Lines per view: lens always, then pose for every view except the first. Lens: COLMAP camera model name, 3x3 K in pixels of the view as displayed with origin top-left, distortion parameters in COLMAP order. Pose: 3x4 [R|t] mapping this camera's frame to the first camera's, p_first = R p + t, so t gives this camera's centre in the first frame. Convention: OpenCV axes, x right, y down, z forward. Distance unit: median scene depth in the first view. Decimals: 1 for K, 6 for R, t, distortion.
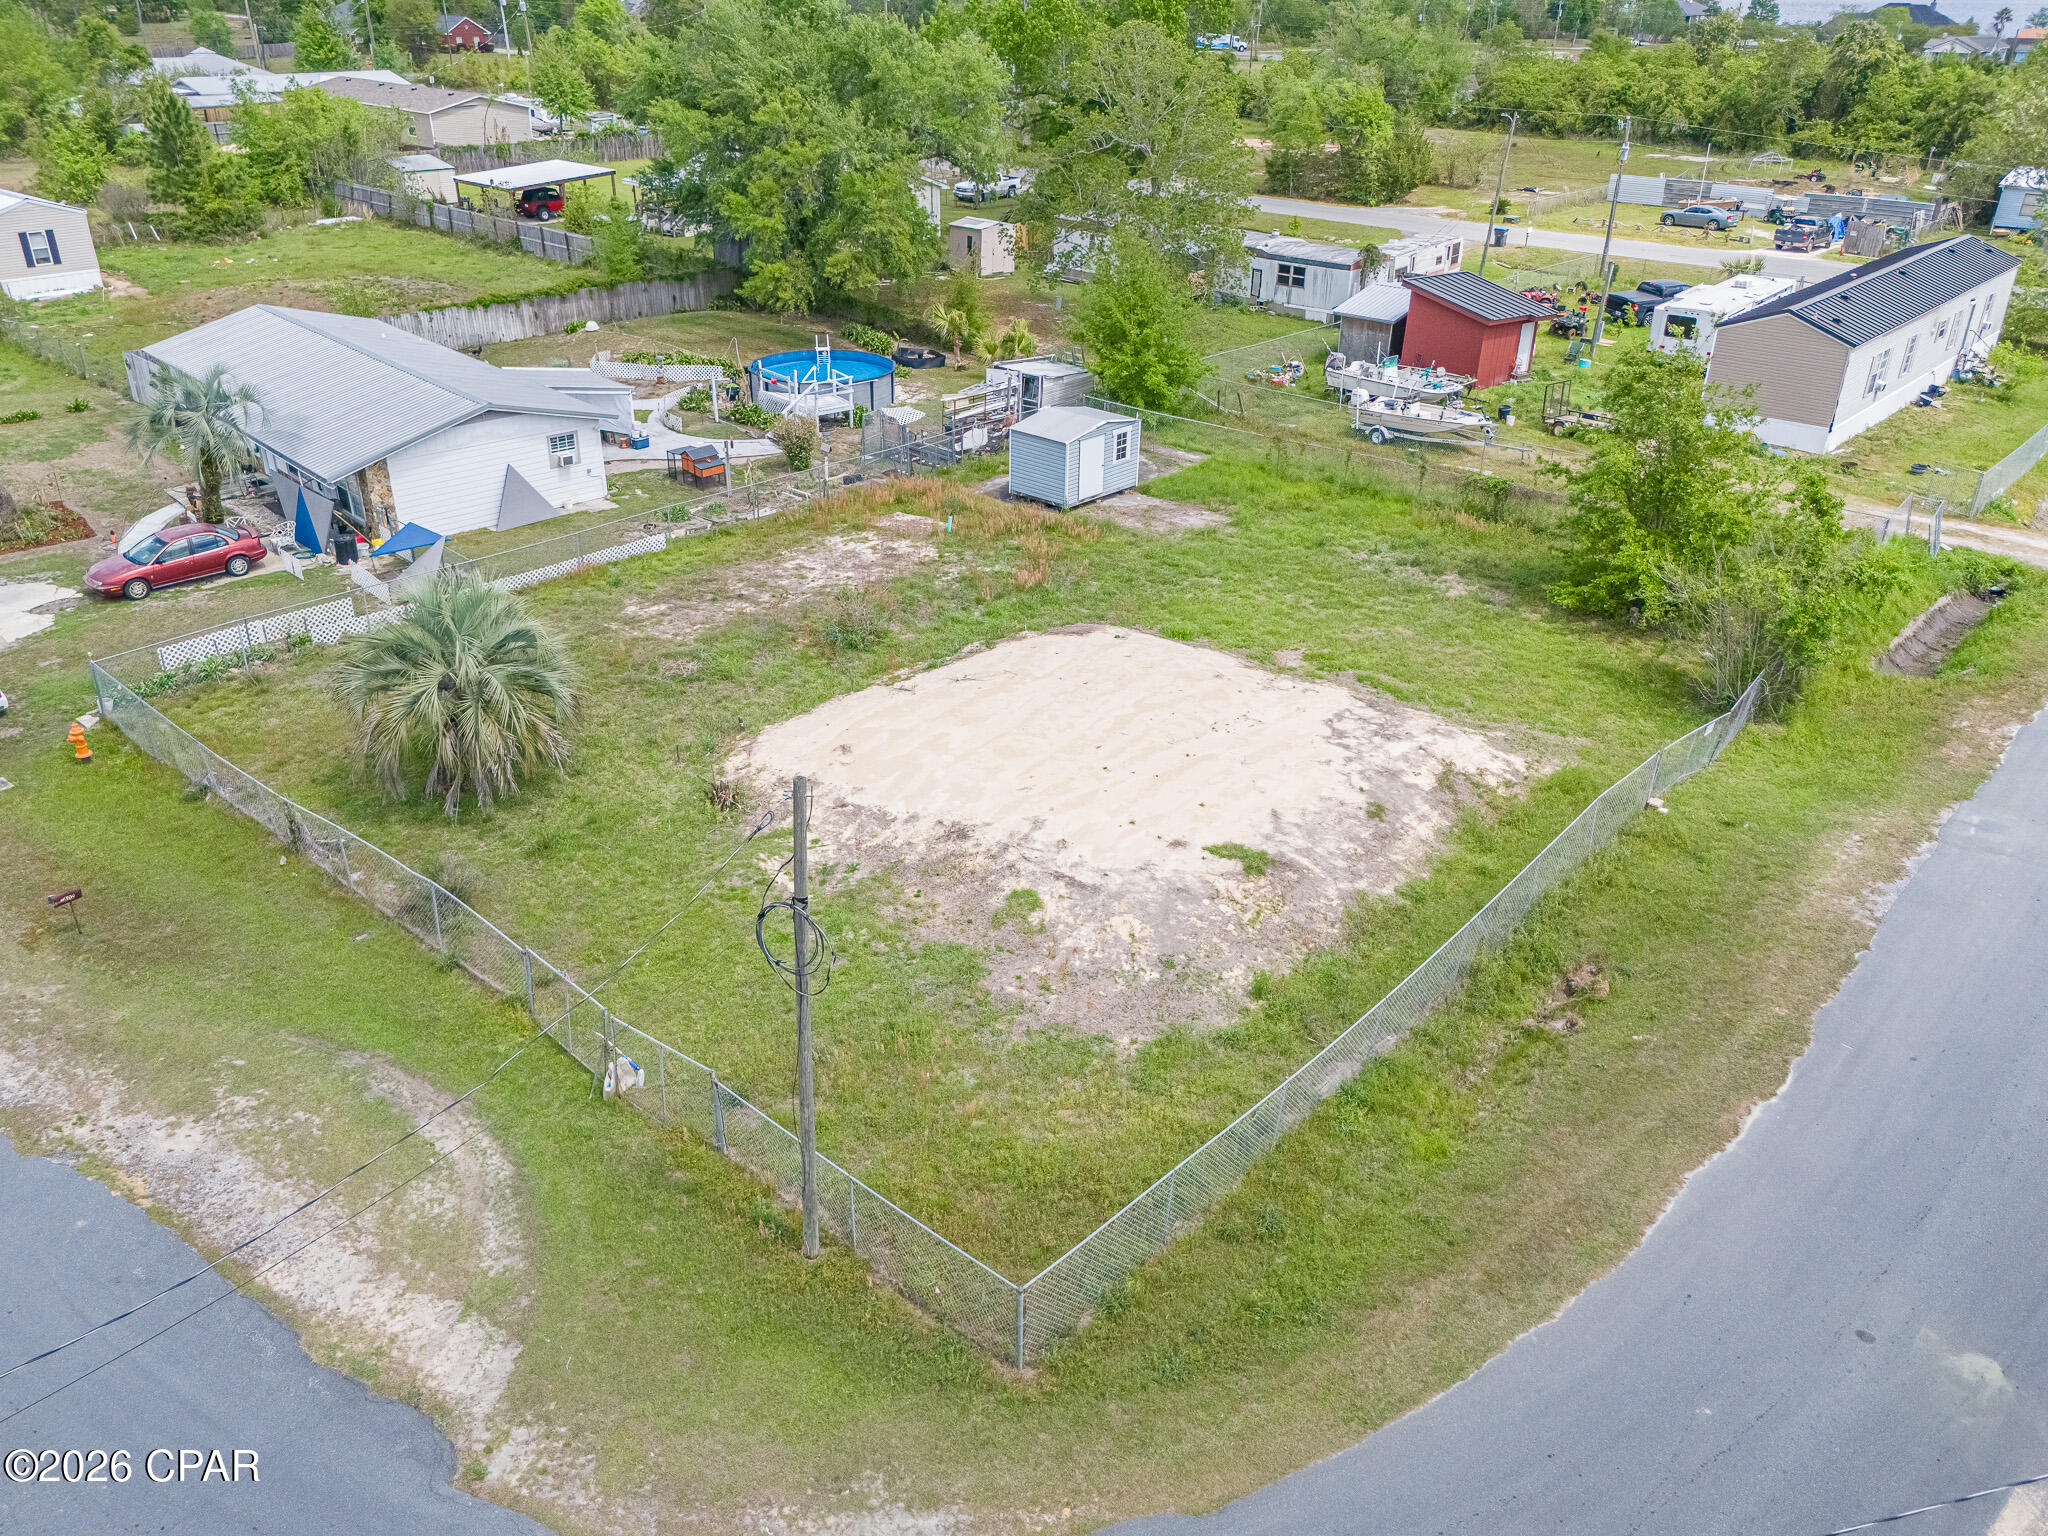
lens RADIAL K [[1547.0, 0, 1024.0], [0, 1547.0, 768.0], [0, 0, 1]] dist [0.068089, -0.063387]
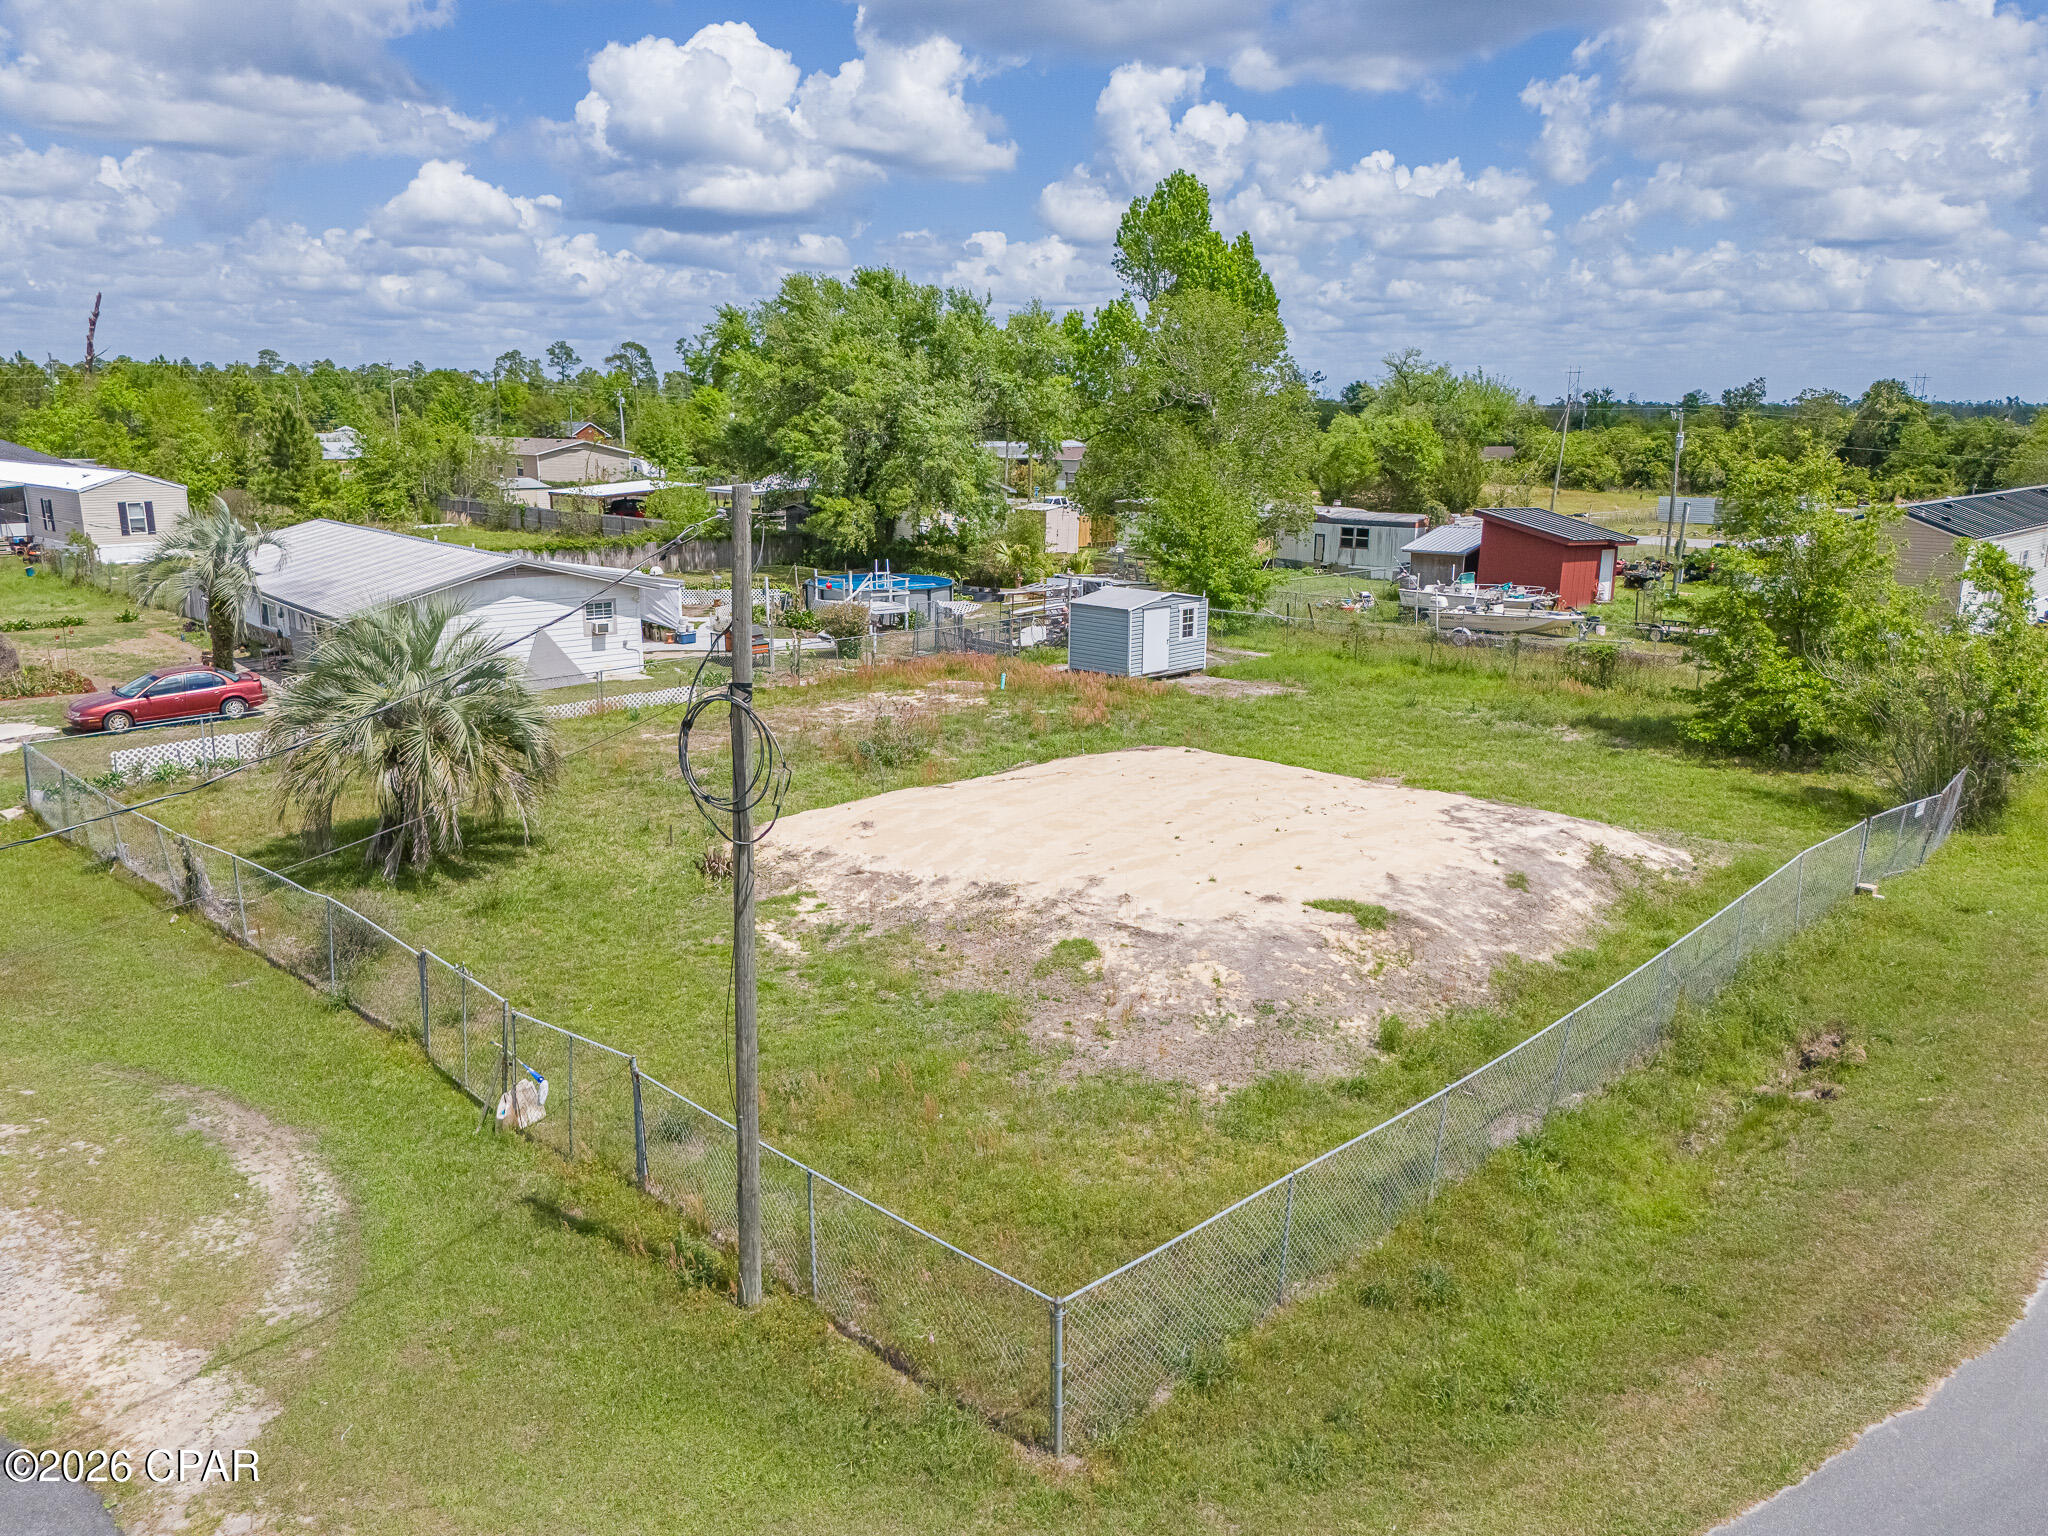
lens RADIAL K [[1512.0, 0, 1024.0], [0, 1512.0, 768.0], [0, 0, 1]] dist [0.060688, -0.052716]
pose [[0.999037, 0.001316, -0.043865, 0.006700], [-0.011932, 0.970042, -0.242645, 0.173767], [0.042232, 0.242935, 0.969123, 0.223615]]
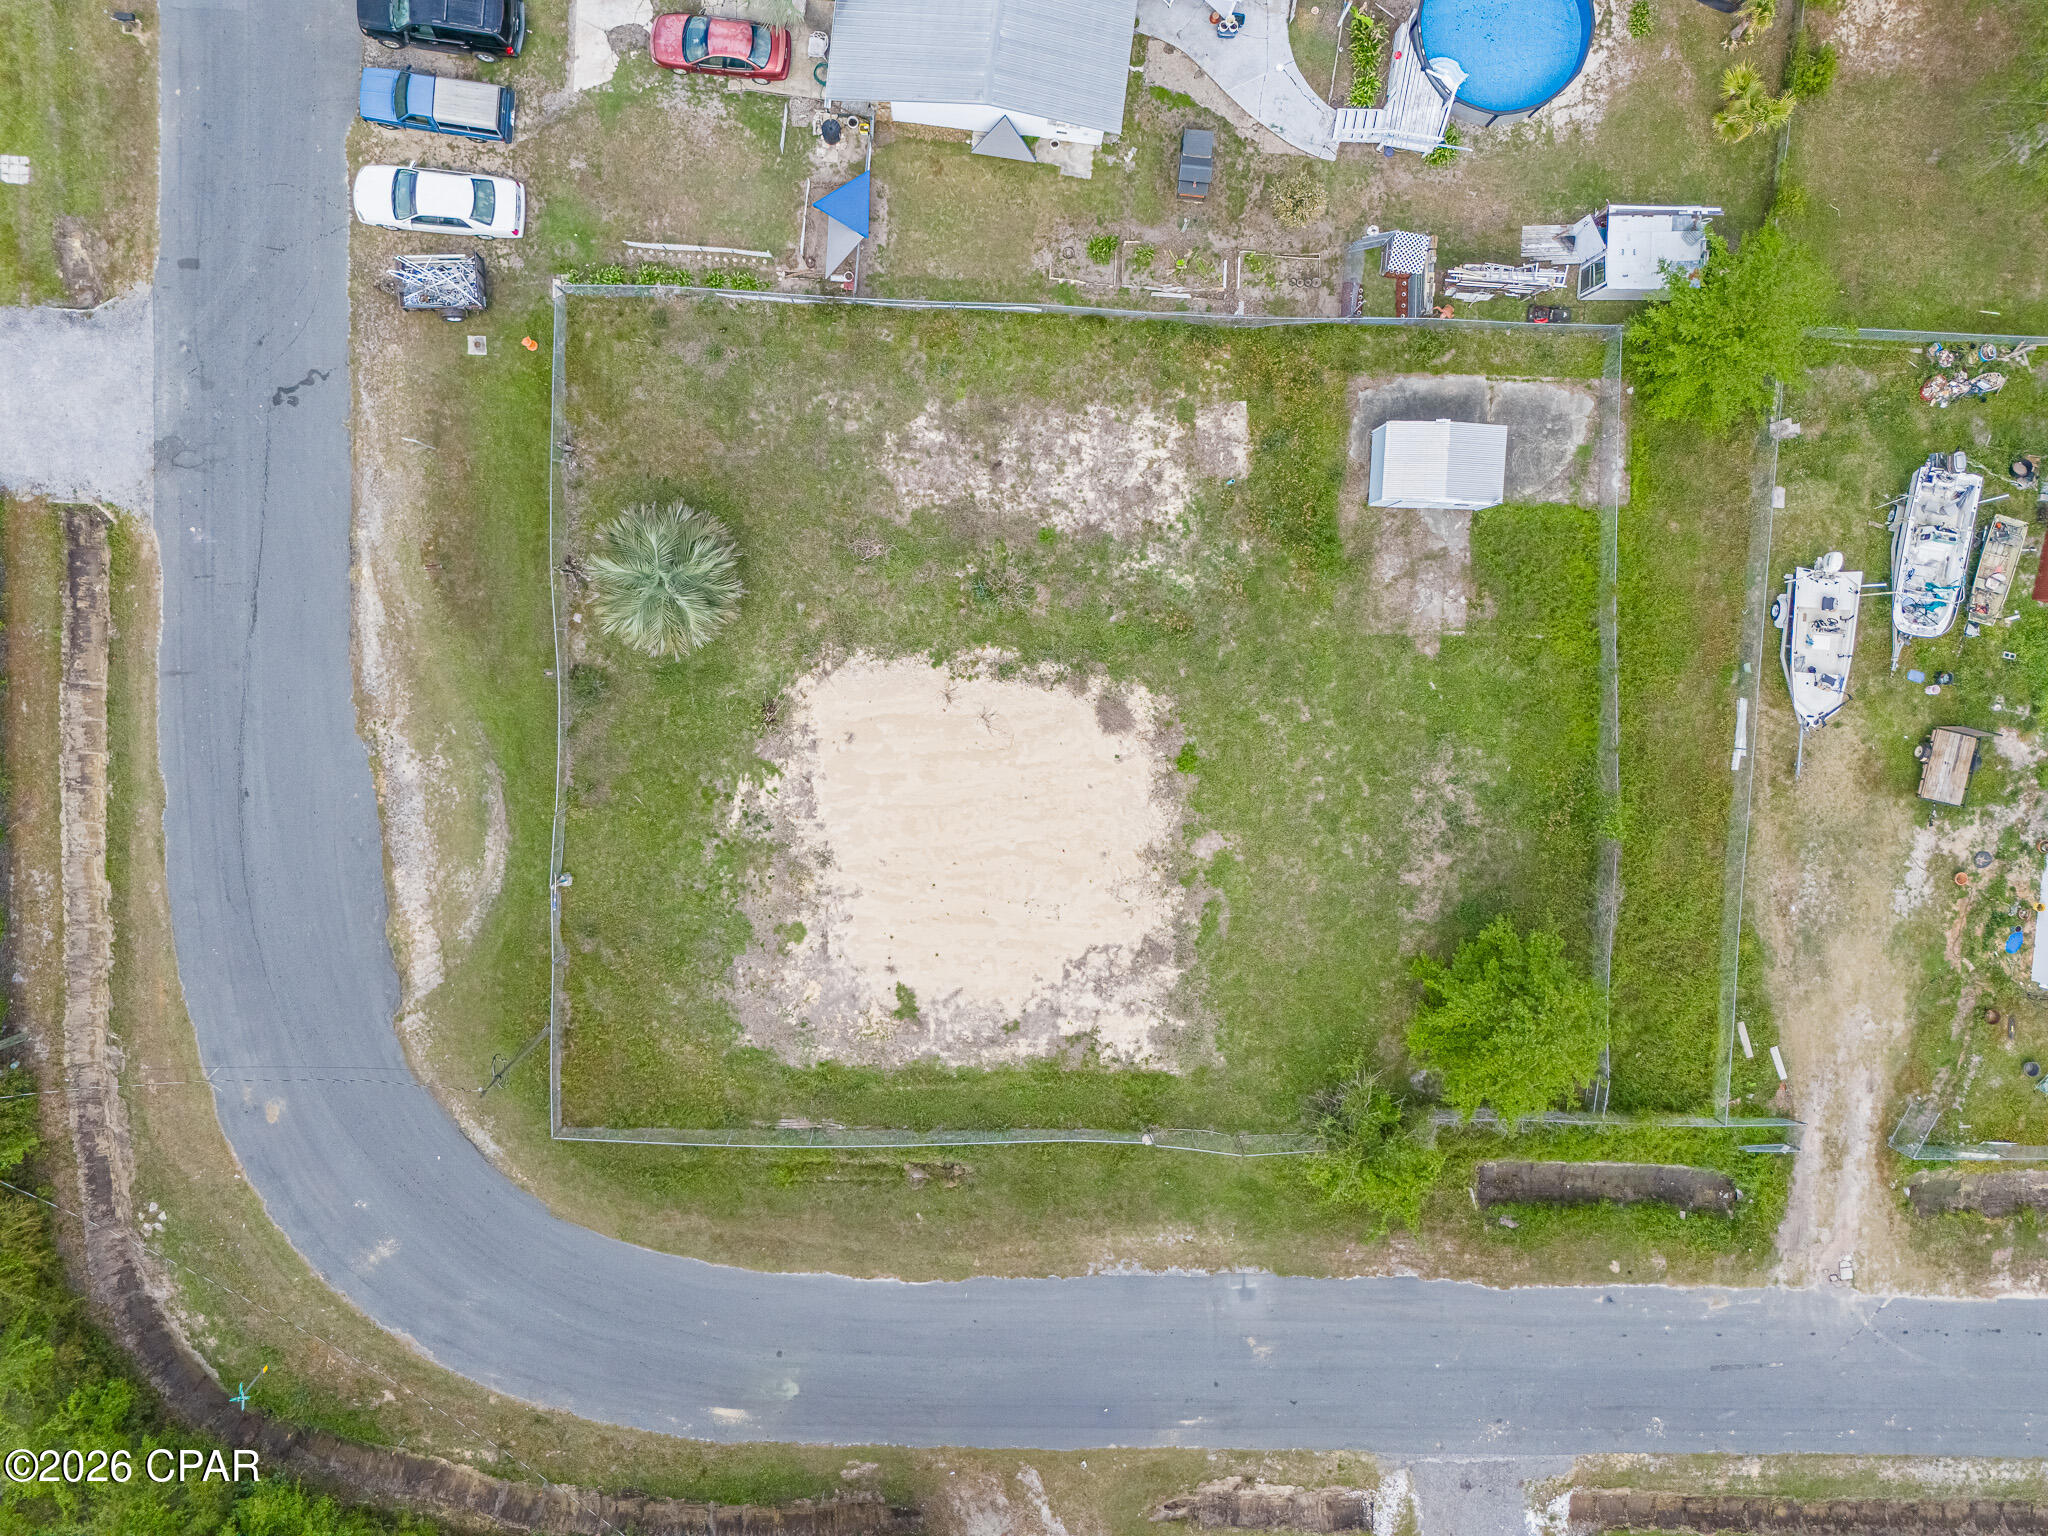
lens RADIAL K [[1547.0, 0, 1024.0], [0, 1547.0, 768.0], [0, 0, 1]] dist [0.068089, -0.063387]
pose [[0.641508, 0.763789, 0.071372, -0.102540], [-0.388771, 0.243496, 0.888576, -1.612529], [0.661306, -0.597776, 0.453144, 0.441099]]
